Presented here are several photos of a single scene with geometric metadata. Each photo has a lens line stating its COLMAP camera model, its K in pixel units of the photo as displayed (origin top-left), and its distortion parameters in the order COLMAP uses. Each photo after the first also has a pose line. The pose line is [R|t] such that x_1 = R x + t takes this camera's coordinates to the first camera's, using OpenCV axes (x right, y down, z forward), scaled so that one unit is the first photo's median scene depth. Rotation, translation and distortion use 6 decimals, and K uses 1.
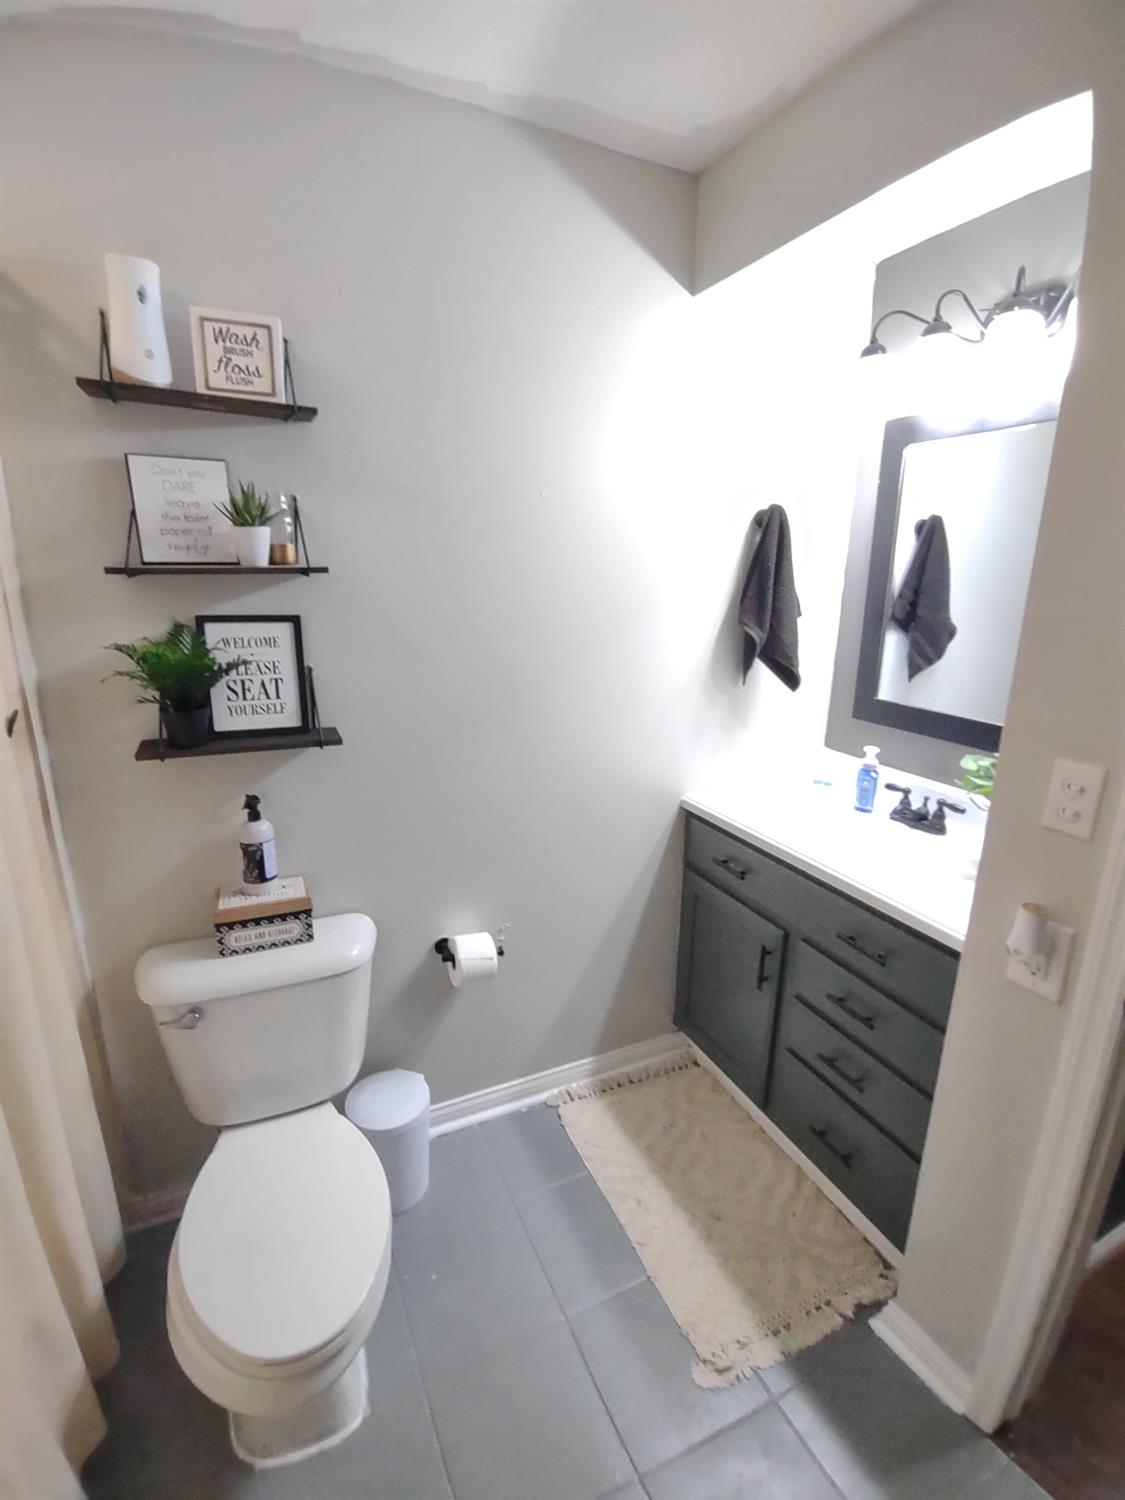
lens RADIAL K [[686.0, 0, 556.2], [0, 686.0, 757.7], [0, 0, 1]] dist [-0.021102, -0.000985]
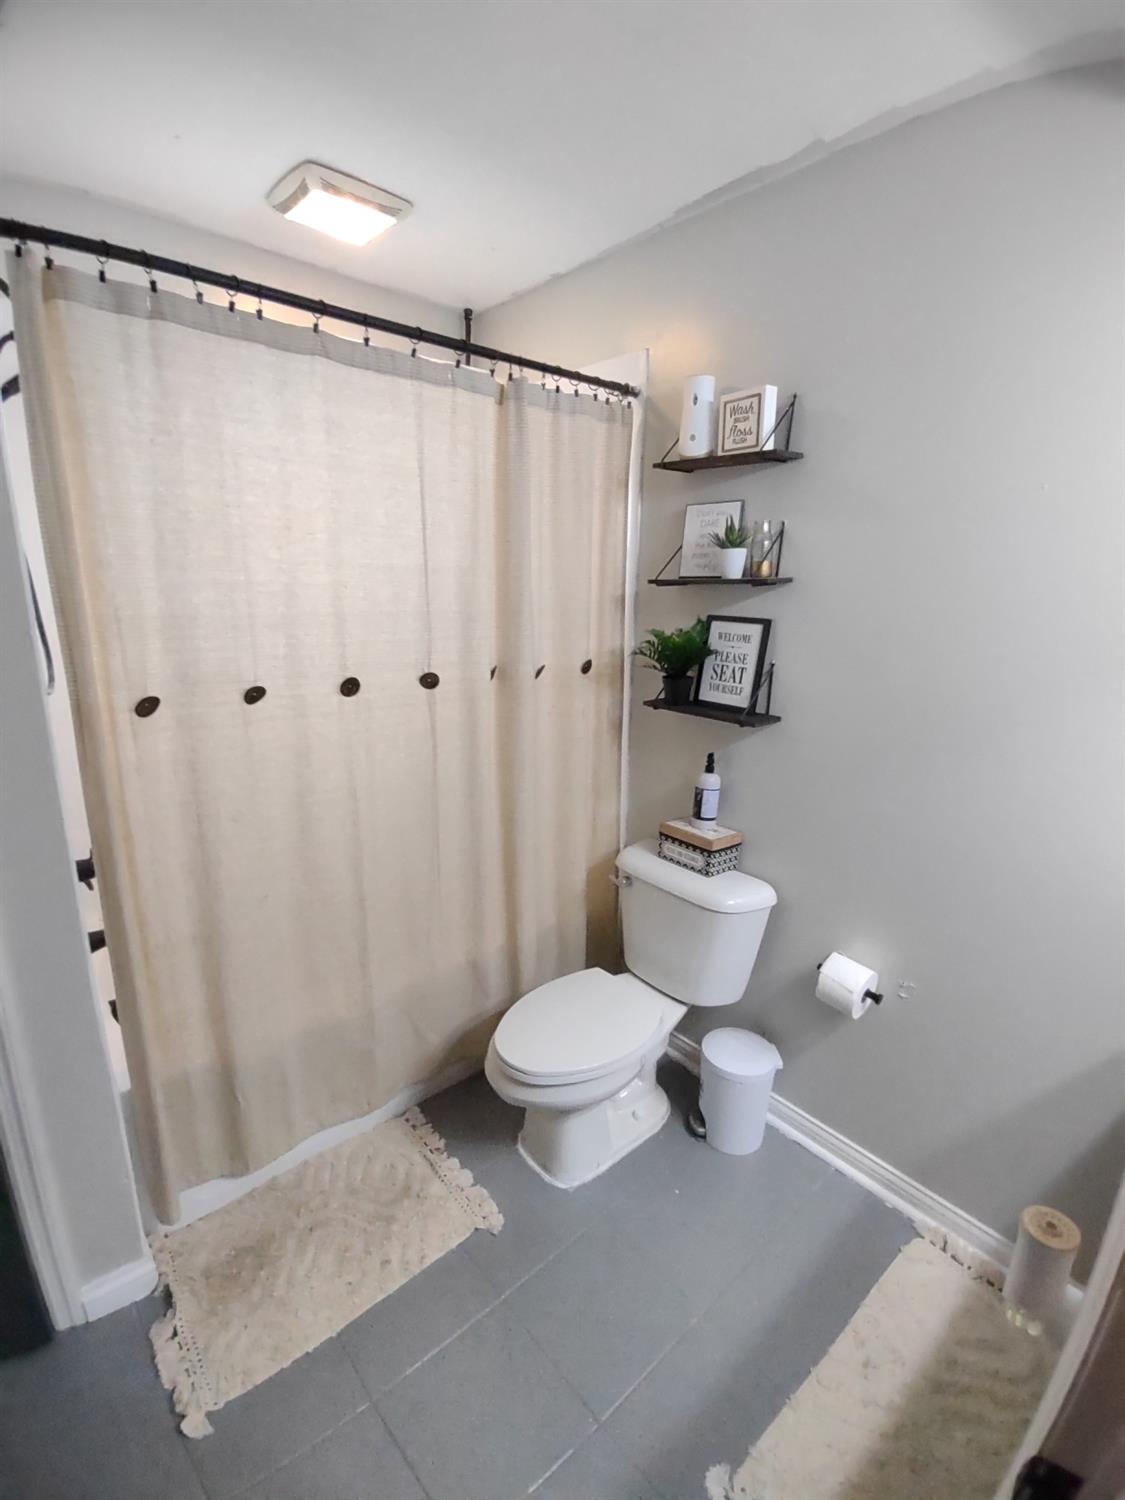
lens RADIAL K [[686.0, 0, 553.2], [0, 686.0, 754.2], [0, 0, 1]] dist [-0.021102, -0.000985]
pose [[0.263501, 0.218915, -0.939491, 0.730325], [-0.259326, 0.954134, 0.149593, -0.062603], [0.929149, 0.204216, 0.308186, 0.323250]]
